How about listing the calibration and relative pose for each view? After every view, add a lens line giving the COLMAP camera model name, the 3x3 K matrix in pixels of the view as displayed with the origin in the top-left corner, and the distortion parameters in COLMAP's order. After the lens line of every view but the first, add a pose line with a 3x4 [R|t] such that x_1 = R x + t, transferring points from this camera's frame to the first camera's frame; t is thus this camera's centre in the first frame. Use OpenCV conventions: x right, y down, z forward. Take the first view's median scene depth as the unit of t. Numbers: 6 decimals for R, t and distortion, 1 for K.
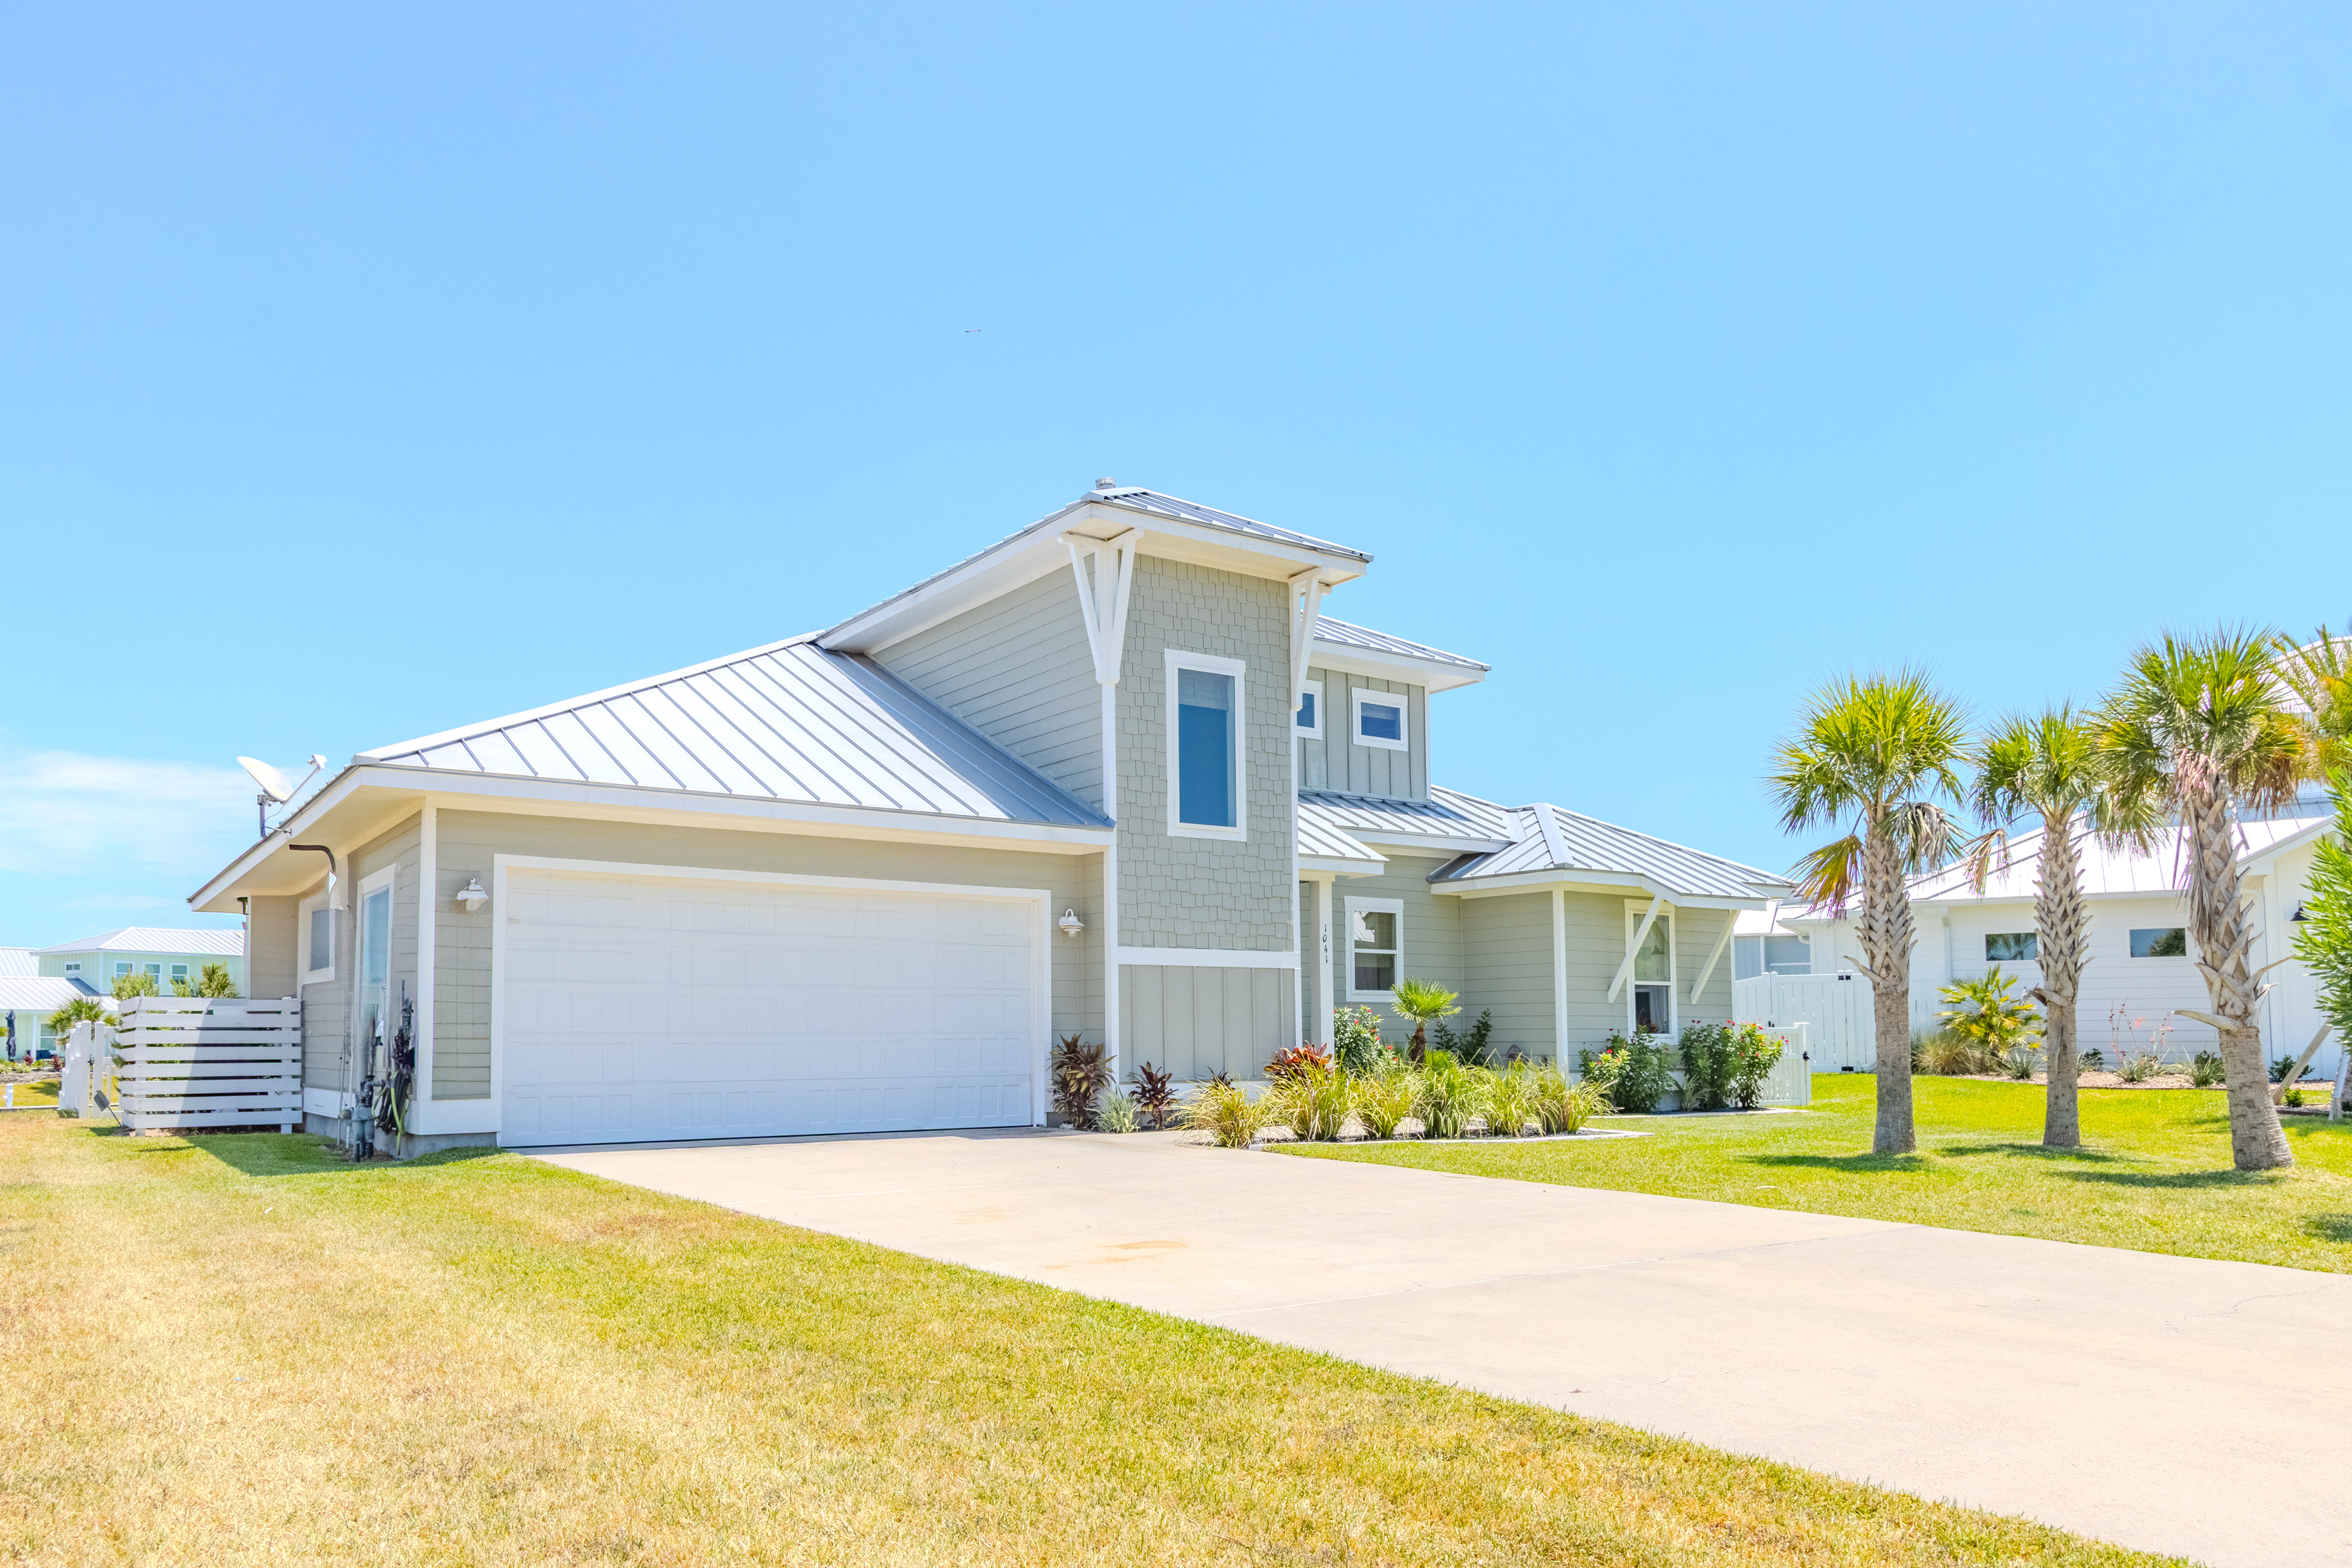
lens RADIAL K [[1637.0, 0, 1176.0], [0, 1637.0, 784.0], [0, 0, 1]] dist [0.000273, -0.000007]
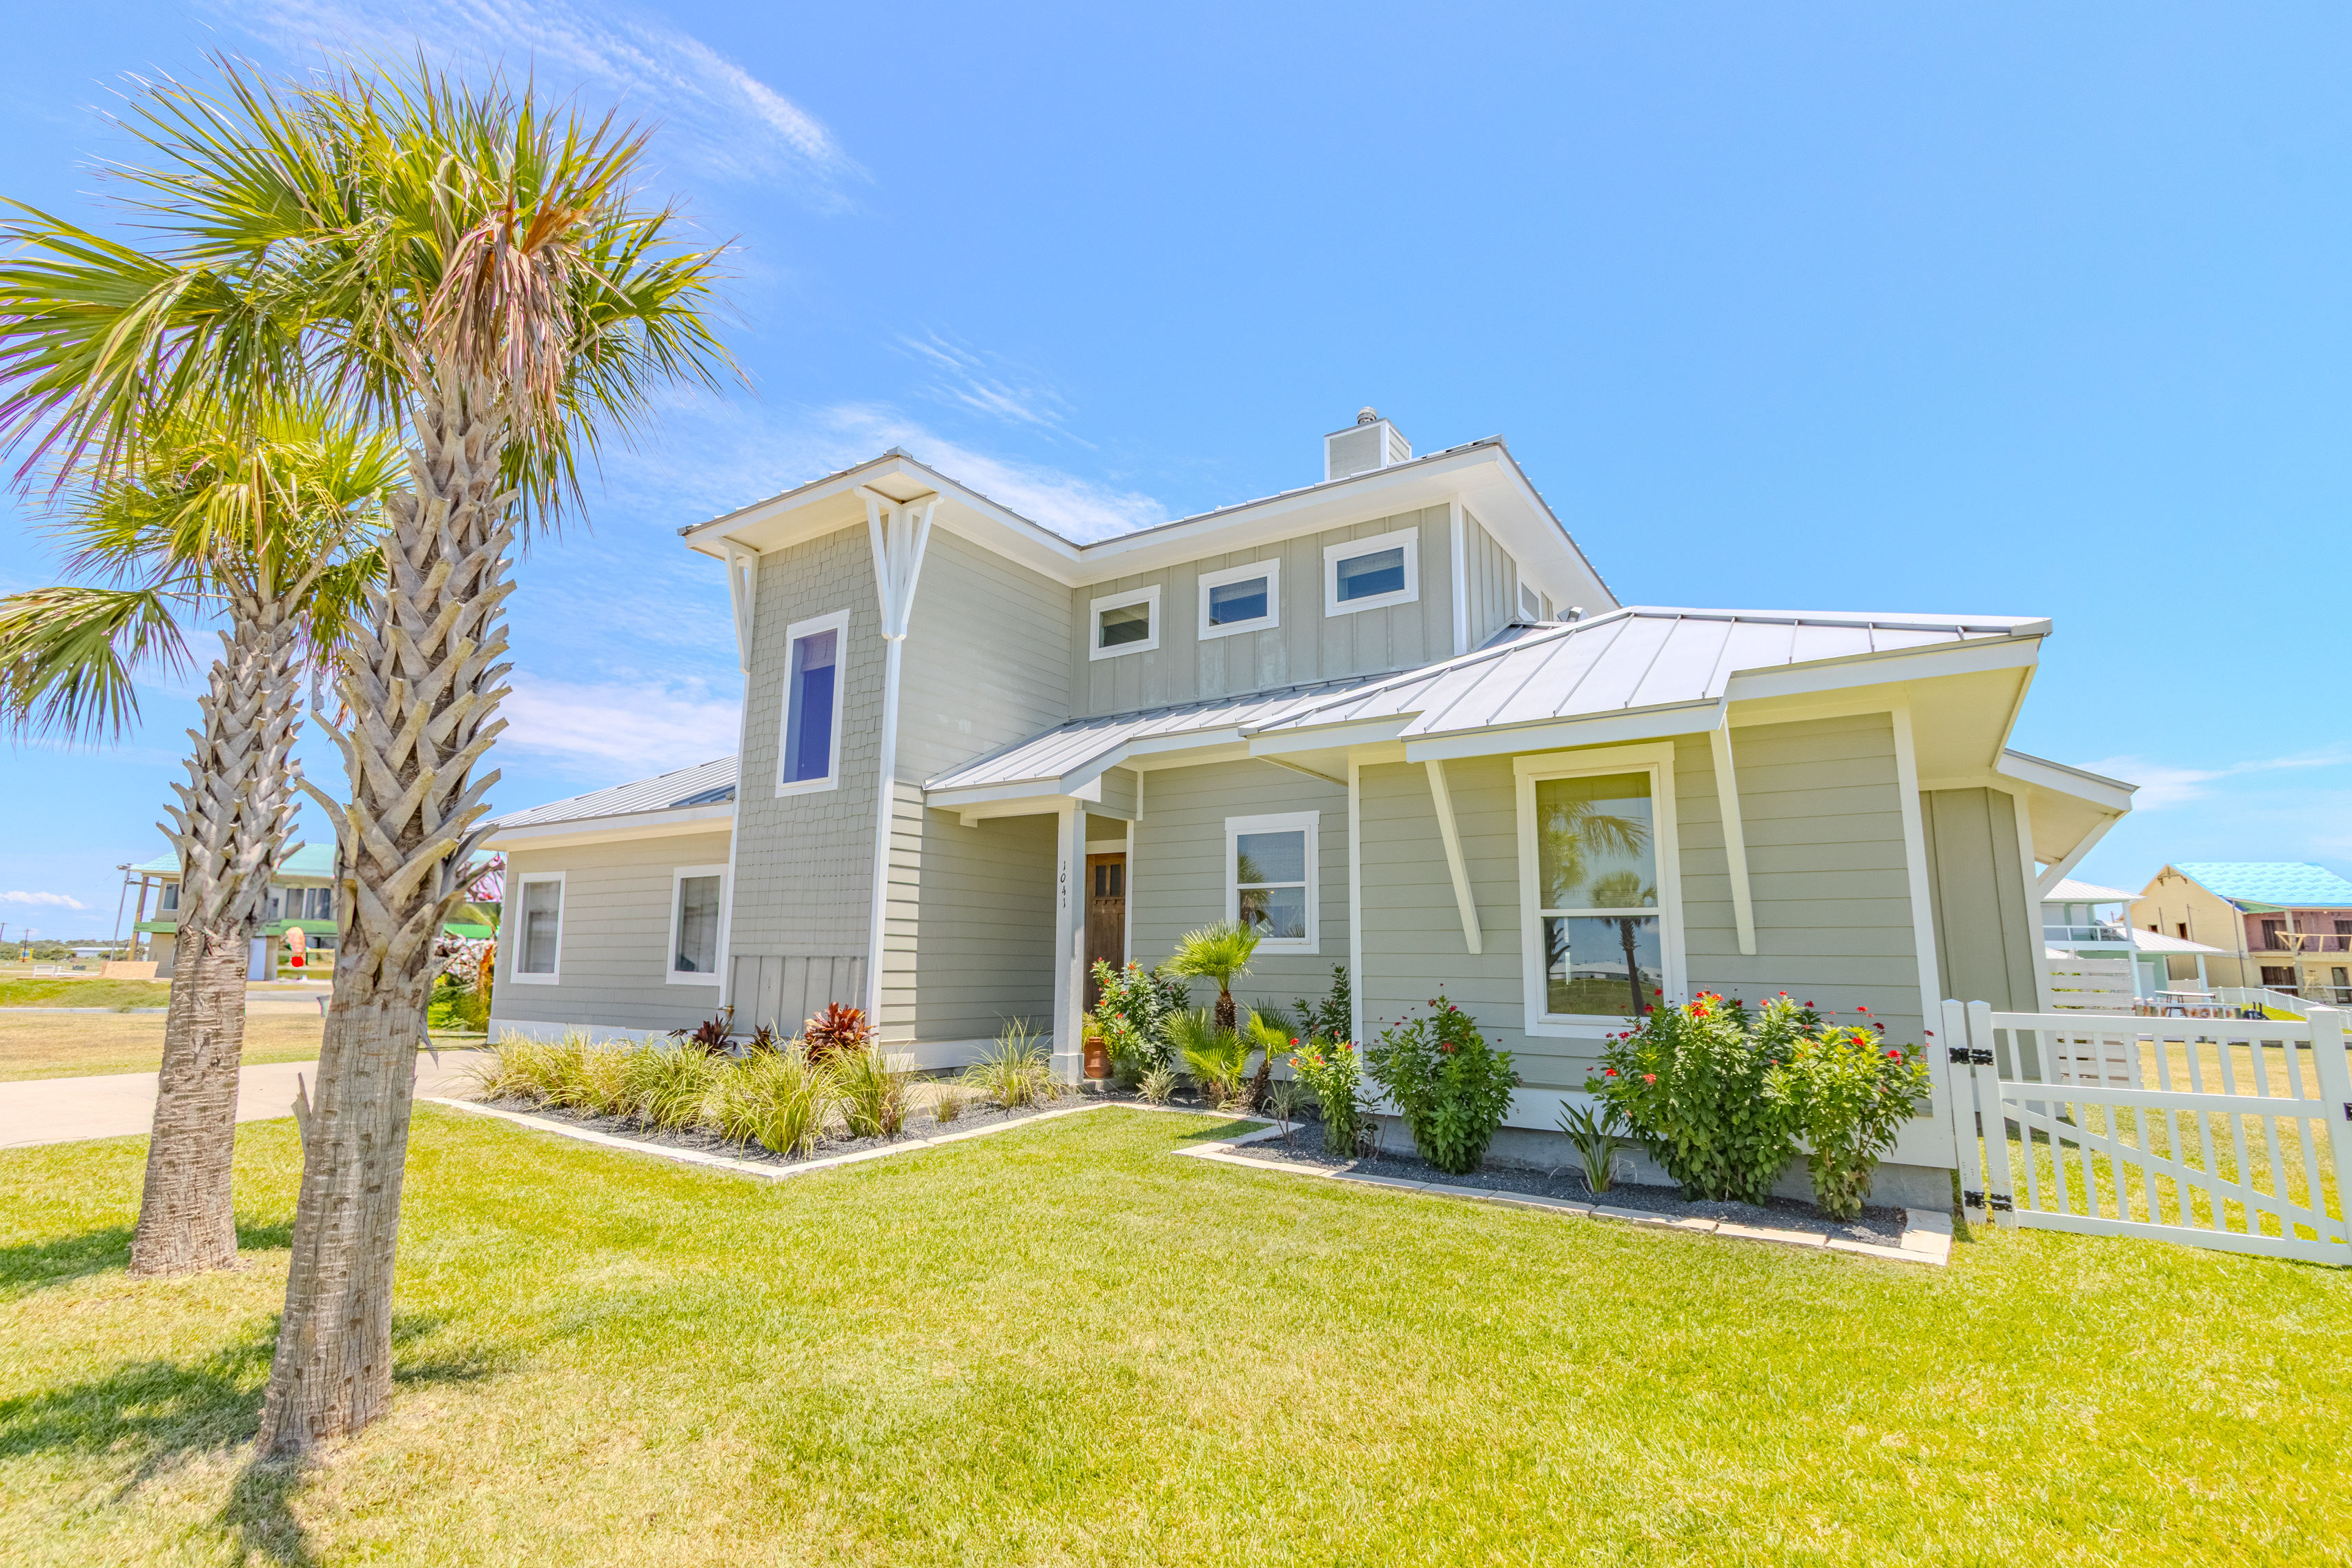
lens RADIAL K [[1071.9, 0, 1176.0], [0, 1071.9, 784.0], [0, 0, 1]] dist [-0.000422, -0.001132]
pose [[0.354959, -0.143838, -0.923750, 0.707151], [0.138434, 0.985287, -0.100226, 0.124248], [0.924576, -0.092302, 0.369648, 0.950723]]
